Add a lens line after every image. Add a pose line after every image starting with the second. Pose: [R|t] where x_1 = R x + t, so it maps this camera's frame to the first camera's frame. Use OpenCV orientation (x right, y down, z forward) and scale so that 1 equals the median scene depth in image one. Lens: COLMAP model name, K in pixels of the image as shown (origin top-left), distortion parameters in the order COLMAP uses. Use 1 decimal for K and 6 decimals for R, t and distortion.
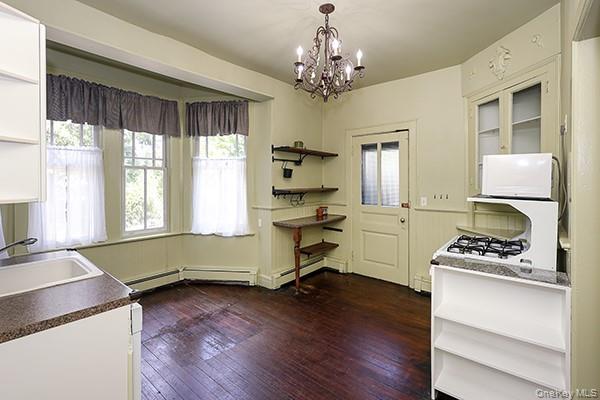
lens RADIAL K [[277.2, 0, 295.8], [0, 277.2, 184.8], [0, 0, 1]] dist [0.002321, -0.000365]
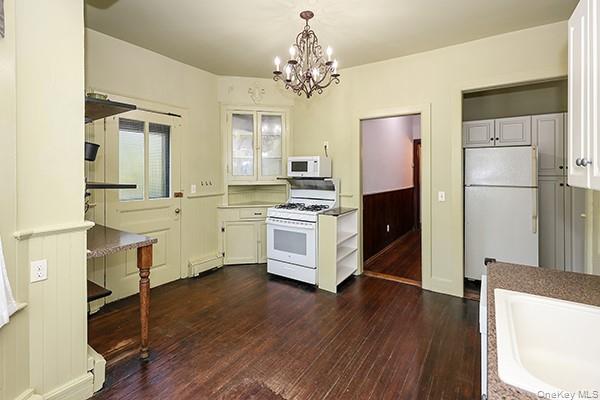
lens RADIAL K [[277.2, 0, 304.4], [0, 277.2, 168.4], [0, 0, 1]] dist [0.002321, -0.000365]
pose [[-0.129464, 0.012811, 0.991501, -0.648859], [0.011500, 0.999869, -0.011417, -0.000634], [-0.991517, 0.009924, -0.129595, 0.745454]]
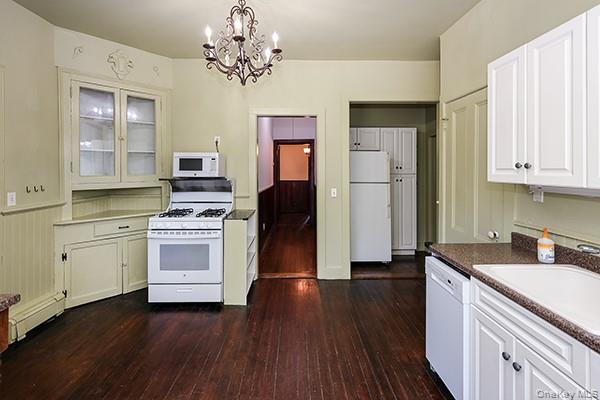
lens RADIAL K [[277.2, 0, 300.0], [0, 277.2, 166.5], [0, 0, 1]] dist [0.002321, -0.000365]
pose [[-0.665404, 0.009462, 0.746424, -0.476663], [0.008200, 0.999952, -0.005366, -0.006341], [-0.746439, 0.002550, -0.665449, 0.960939]]
